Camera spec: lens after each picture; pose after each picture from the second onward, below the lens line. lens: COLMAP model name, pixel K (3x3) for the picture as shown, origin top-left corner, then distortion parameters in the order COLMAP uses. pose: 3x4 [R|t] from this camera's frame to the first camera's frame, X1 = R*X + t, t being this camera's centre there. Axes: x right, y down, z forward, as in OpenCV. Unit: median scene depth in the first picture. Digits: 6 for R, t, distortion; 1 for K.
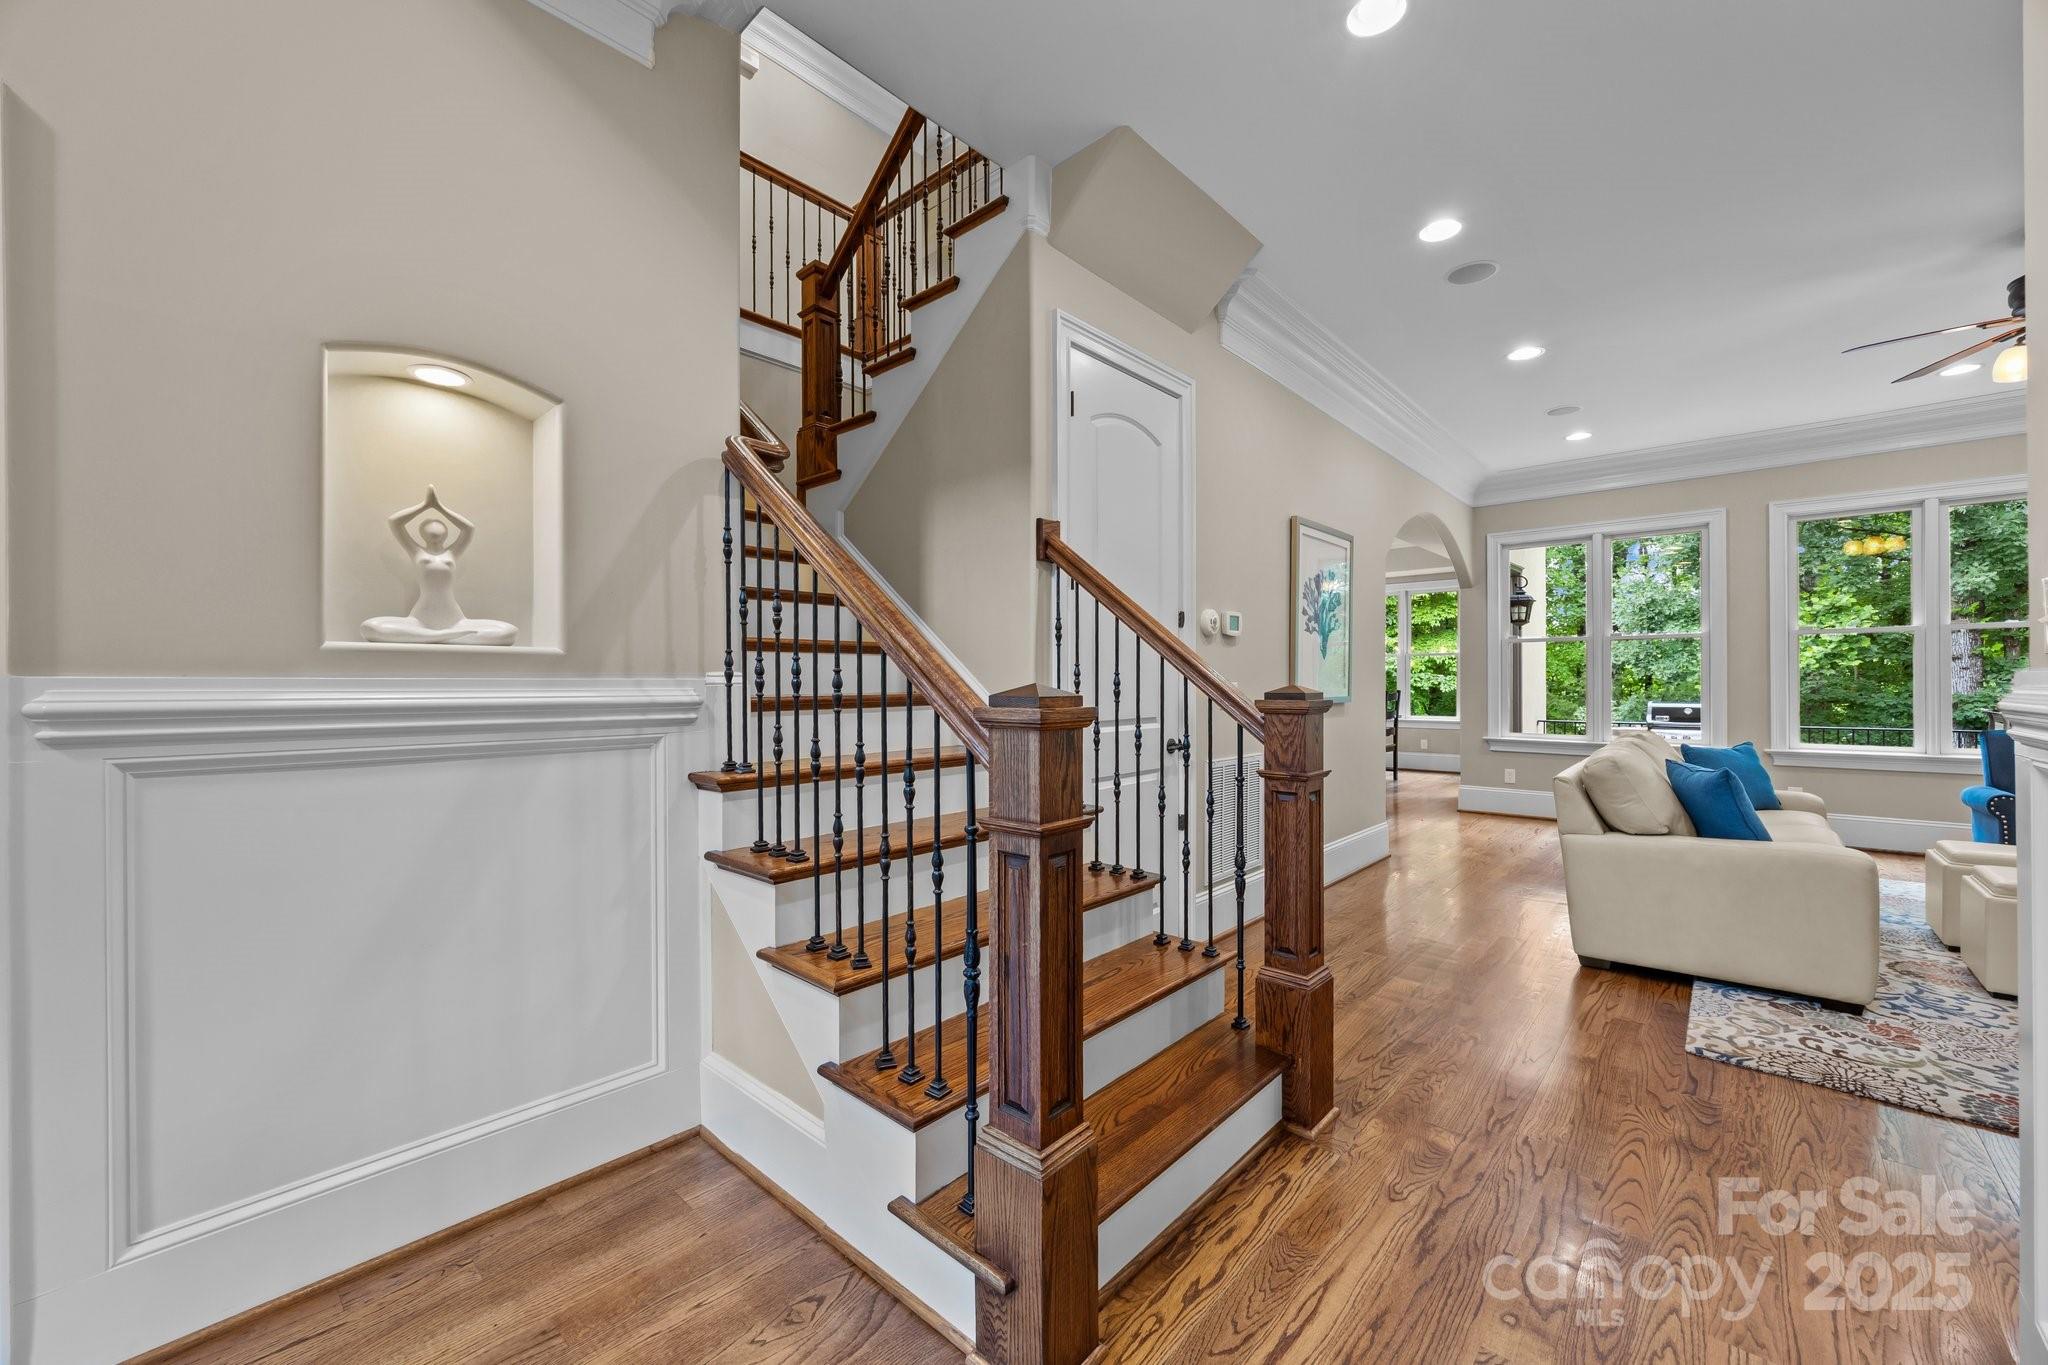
lens RADIAL K [[800.8, 0, 1024.0], [0, 800.8, 682.5], [0, 0, 1]] dist [-0.001203, -0.000005]
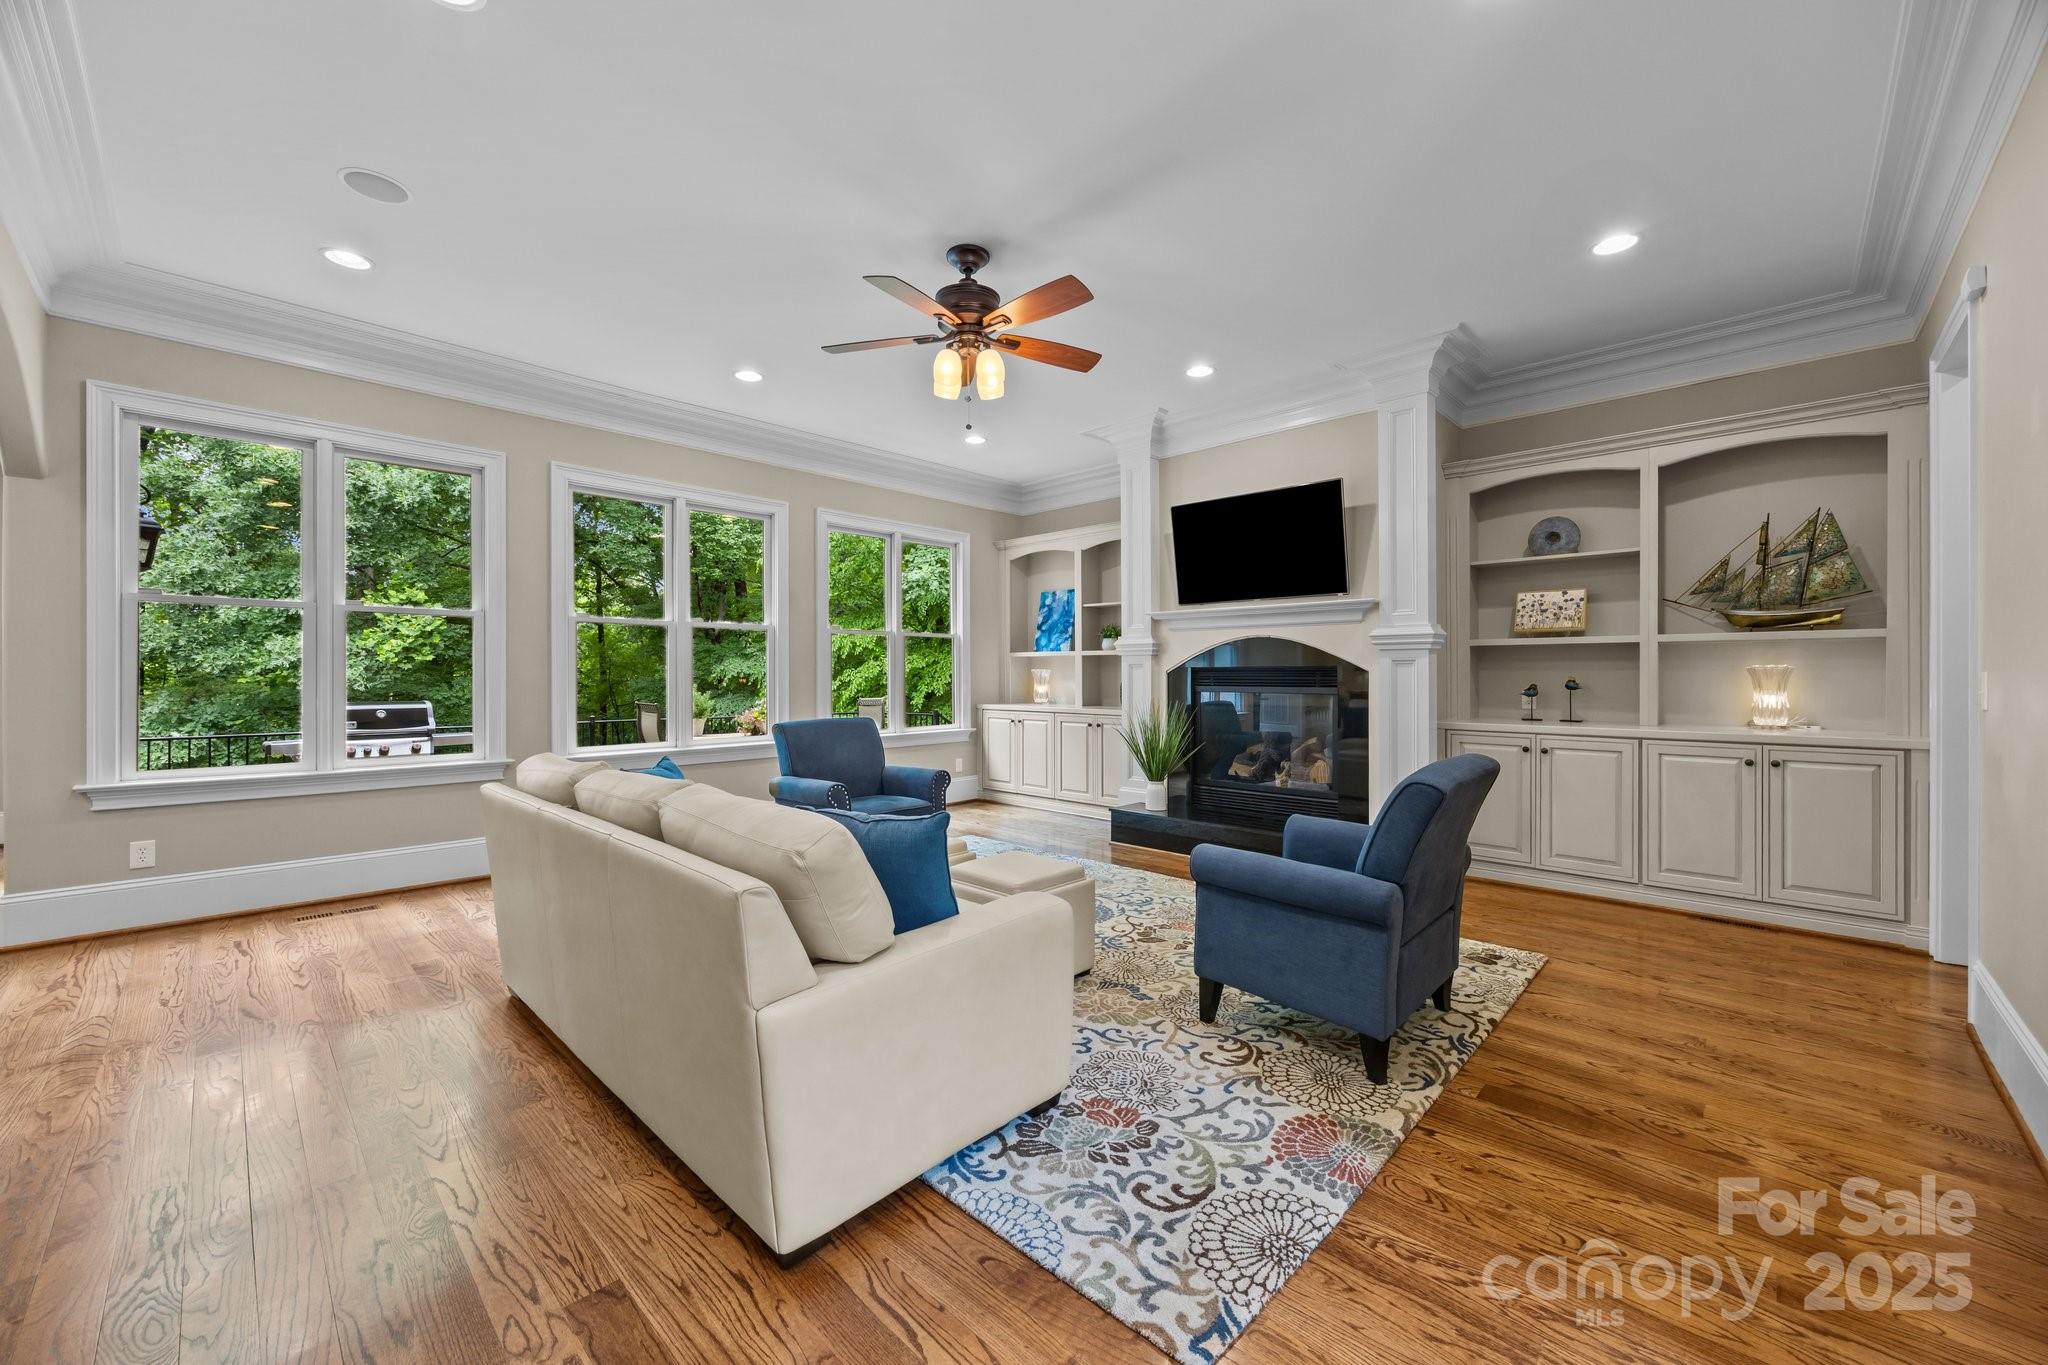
lens RADIAL K [[782.6, 0, 1026.2], [0, 782.6, 672.6], [0, 0, 1]] dist [-0.001767, 0.000006]
pose [[0.030688, 0.007242, 0.999503, 0.279480], [-0.002411, 0.999971, -0.007171, 0.000790], [-0.999526, -0.002190, 0.030705, 1.012043]]
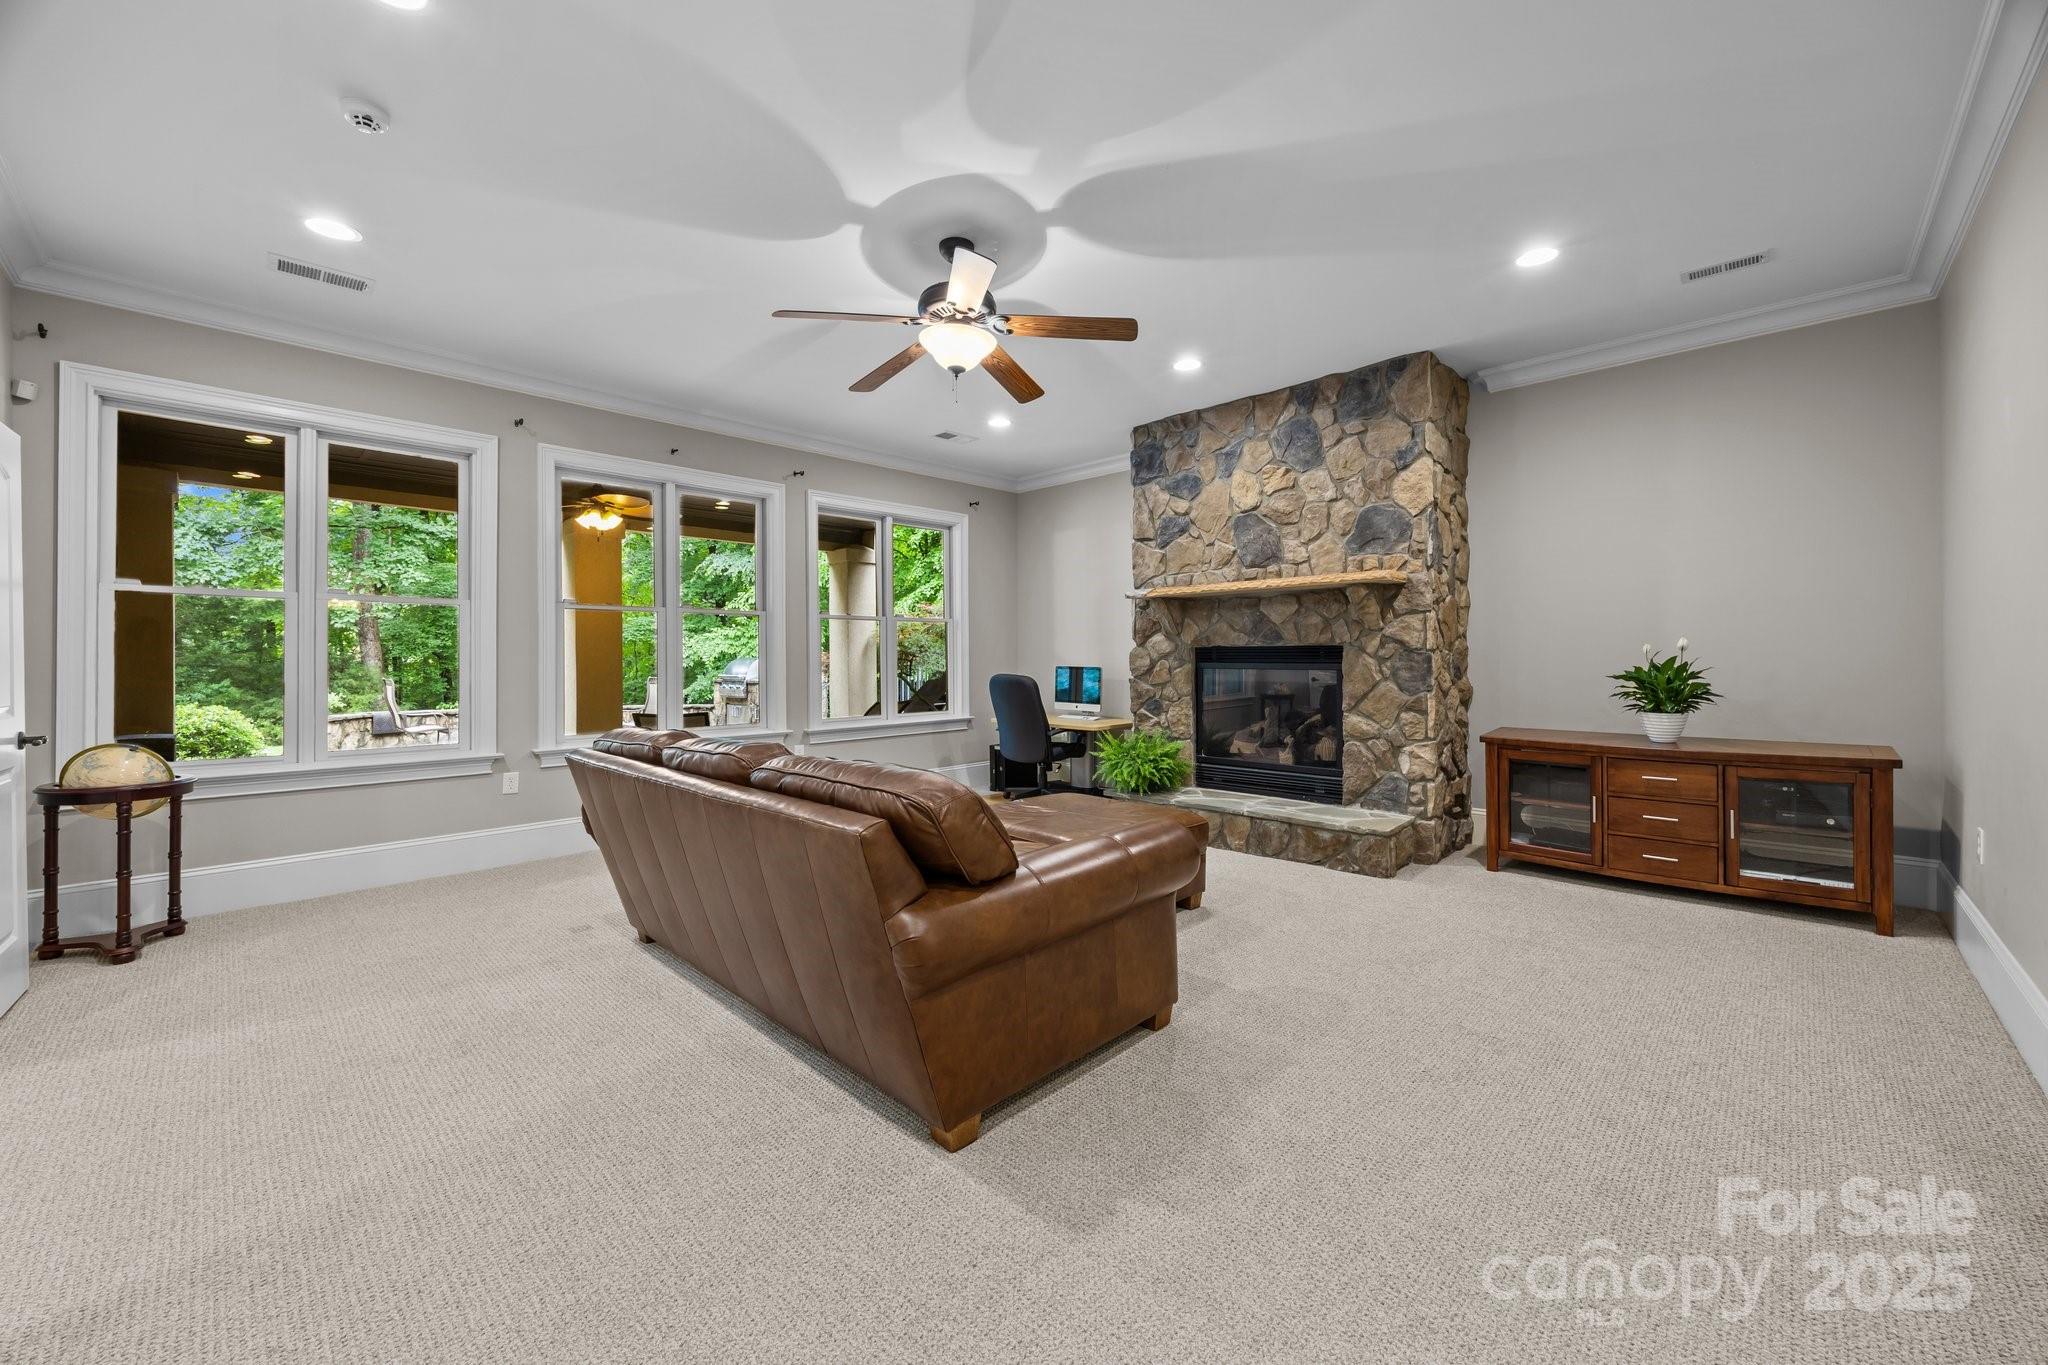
lens RADIAL K [[796.3, 0, 1020.5], [0, 796.3, 653.2], [0, 0, 1]] dist [0.000437, 0.000085]
pose [[0.026861, 0.007254, 0.999613, 0.265012], [0.013916, 0.999874, -0.007630, 0.000703], [-0.999542, 0.014116, 0.026756, 1.025703]]
